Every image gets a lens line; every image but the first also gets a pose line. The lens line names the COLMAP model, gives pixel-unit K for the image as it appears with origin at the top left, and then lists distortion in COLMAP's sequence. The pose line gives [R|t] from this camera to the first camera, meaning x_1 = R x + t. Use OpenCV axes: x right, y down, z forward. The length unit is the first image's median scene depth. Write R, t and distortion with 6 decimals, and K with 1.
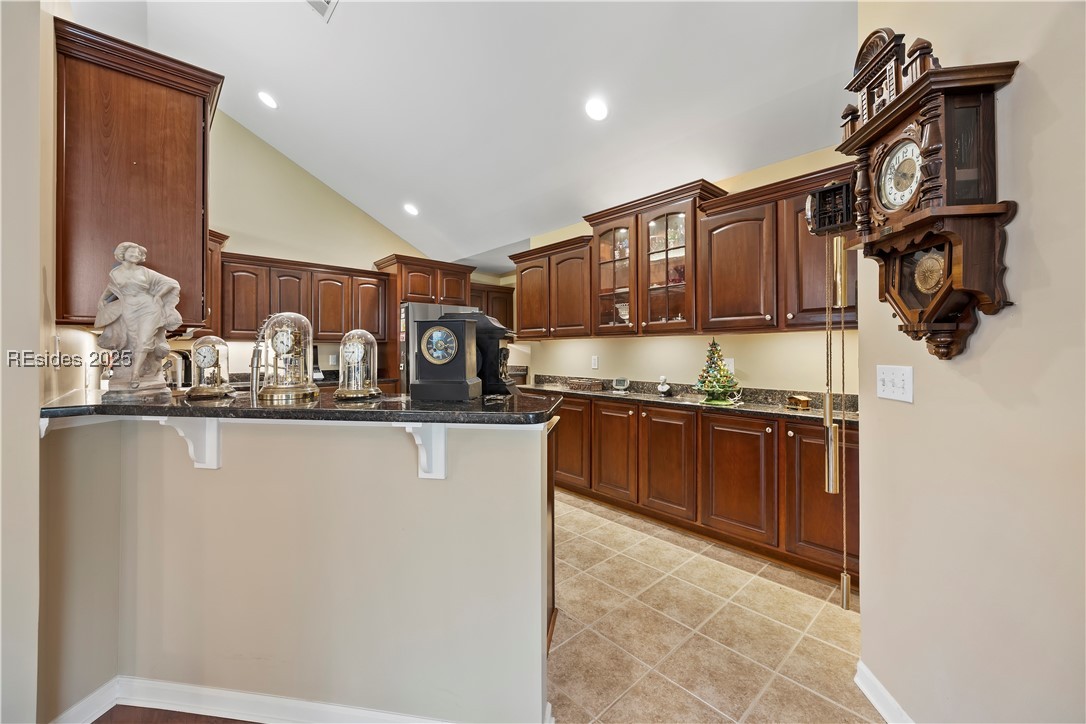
lens RADIAL K [[420.2, 0, 543.6], [0, 420.2, 350.3], [0, 0, 1]] dist [-0.001325, -0.000129]
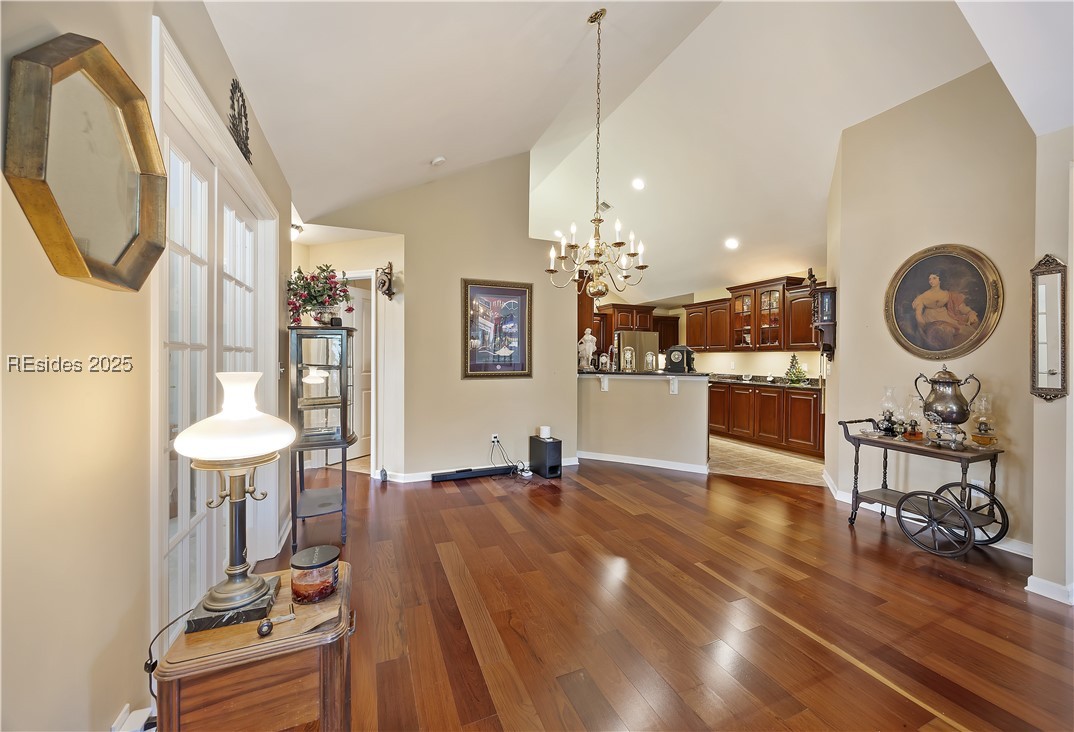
lens RADIAL K [[424.3, 0, 548.2], [0, 424.3, 360.6], [0, 0, 1]] dist [-0.000863, -0.000068]
pose [[0.946713, 0.008861, -0.321955, -0.049157], [-0.007281, 0.999955, 0.006112, 0.002804], [0.321995, -0.003442, 0.946735, -1.152439]]
